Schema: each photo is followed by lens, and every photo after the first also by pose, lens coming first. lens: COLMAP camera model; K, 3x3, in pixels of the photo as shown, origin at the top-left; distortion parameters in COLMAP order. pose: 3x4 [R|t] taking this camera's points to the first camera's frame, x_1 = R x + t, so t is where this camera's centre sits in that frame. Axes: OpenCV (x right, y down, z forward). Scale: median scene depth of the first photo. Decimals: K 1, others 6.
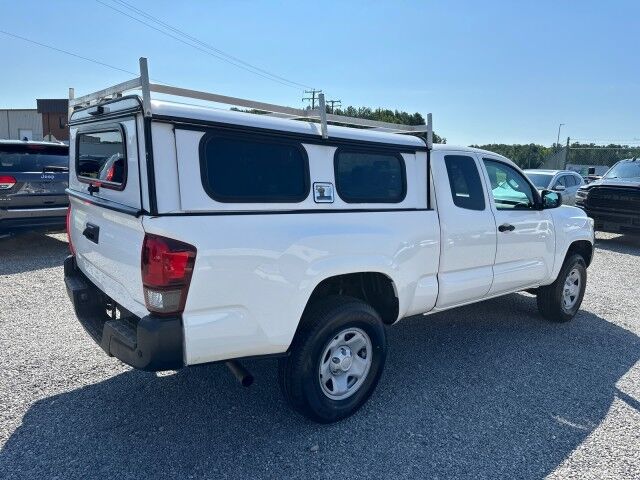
lens RADIAL K [[451.6, 0, 318.7], [0, 451.6, 243.3], [0, 0, 1]] dist [0.060027, -0.063194]
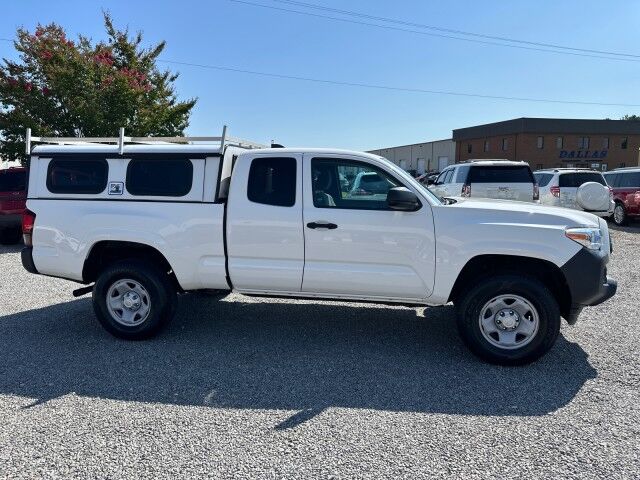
lens RADIAL K [[448.2, 0, 320.0], [0, 448.2, 240.0], [0, 0, 1]] dist [0.053915, -0.062042]
pose [[0.632159, 0.062048, -0.772351, 1.493304], [-0.099963, 0.994989, -0.001884, -0.000173], [0.768364, 0.078398, 0.635194, 0.485545]]
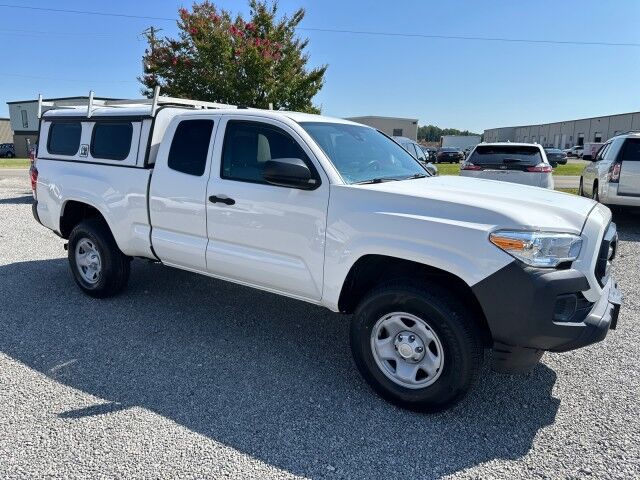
lens RADIAL K [[446.4, 0, 320.0], [0, 446.4, 240.0], [0, 0, 1]] dist [0.083983, -0.112111]
pose [[0.272078, 0.158632, -0.949110, 1.638229], [-0.170264, 0.978692, 0.114767, -0.113454], [0.947092, 0.130374, 0.293290, 1.201958]]
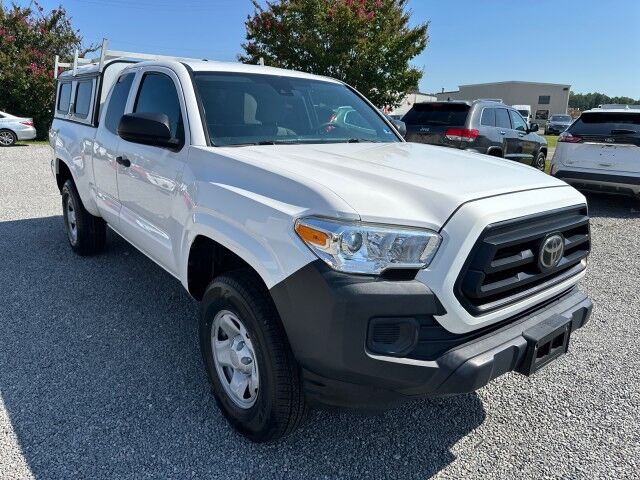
lens RADIAL K [[448.2, 0, 320.0], [0, 448.2, 240.0], [0, 0, 1]] dist [0.053915, -0.062042]
pose [[-0.018184, 0.228920, -0.973275, 1.522119], [-0.196722, 0.953589, 0.227965, -0.189220], [0.980291, 0.195610, 0.027694, 1.707035]]
